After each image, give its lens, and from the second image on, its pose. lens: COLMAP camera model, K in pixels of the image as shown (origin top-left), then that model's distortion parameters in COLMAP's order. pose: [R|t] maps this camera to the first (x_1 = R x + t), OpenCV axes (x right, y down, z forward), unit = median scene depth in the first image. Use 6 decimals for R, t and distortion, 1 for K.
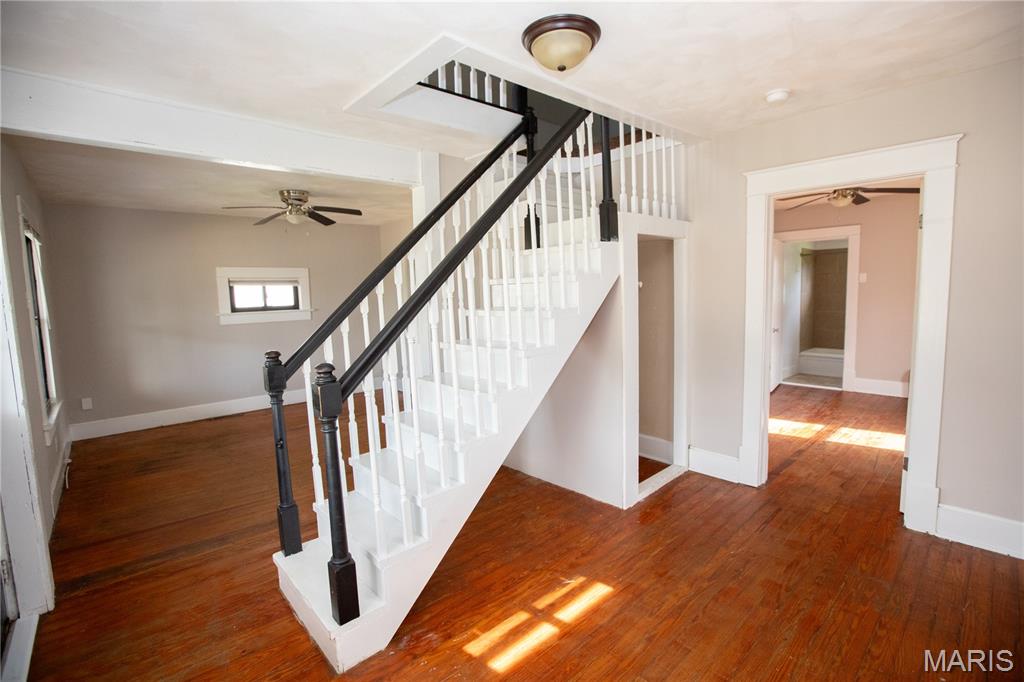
lens RADIAL K [[466.8, 0, 516.8], [0, 466.8, 336.8], [0, 0, 1]] dist [-0.048880, 0.016610]
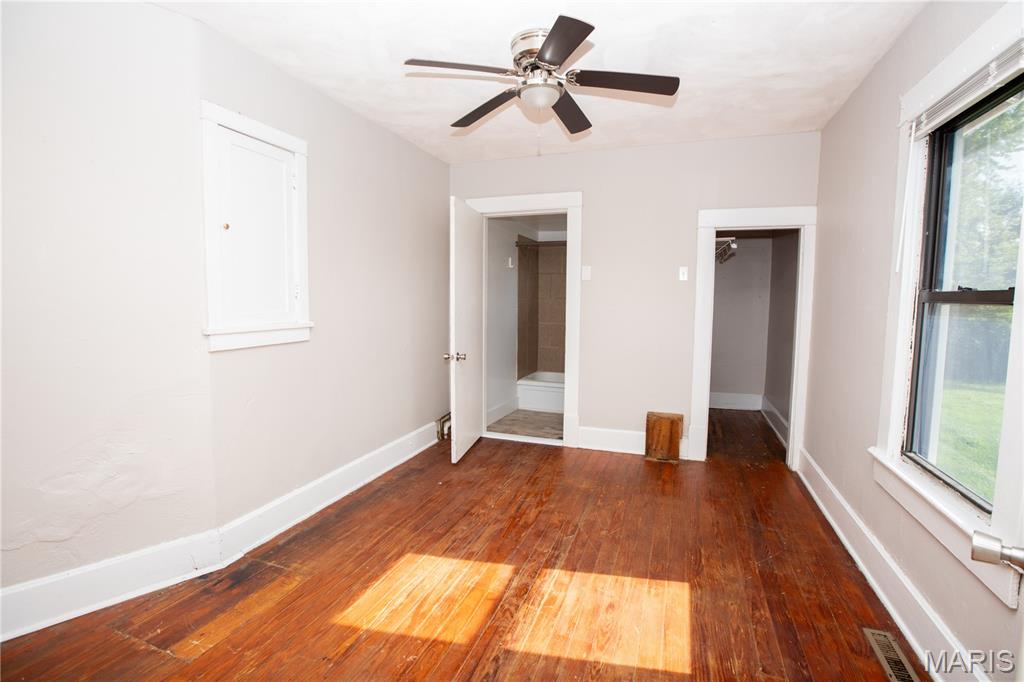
lens RADIAL K [[466.8, 0, 516.8], [0, 466.8, 336.8], [0, 0, 1]] dist [-0.048880, 0.016610]
pose [[0.887016, -0.004215, 0.461720, 0.418538], [0.013570, 0.999764, -0.016941, -0.033147], [-0.461540, 0.021293, 0.886864, 0.527245]]
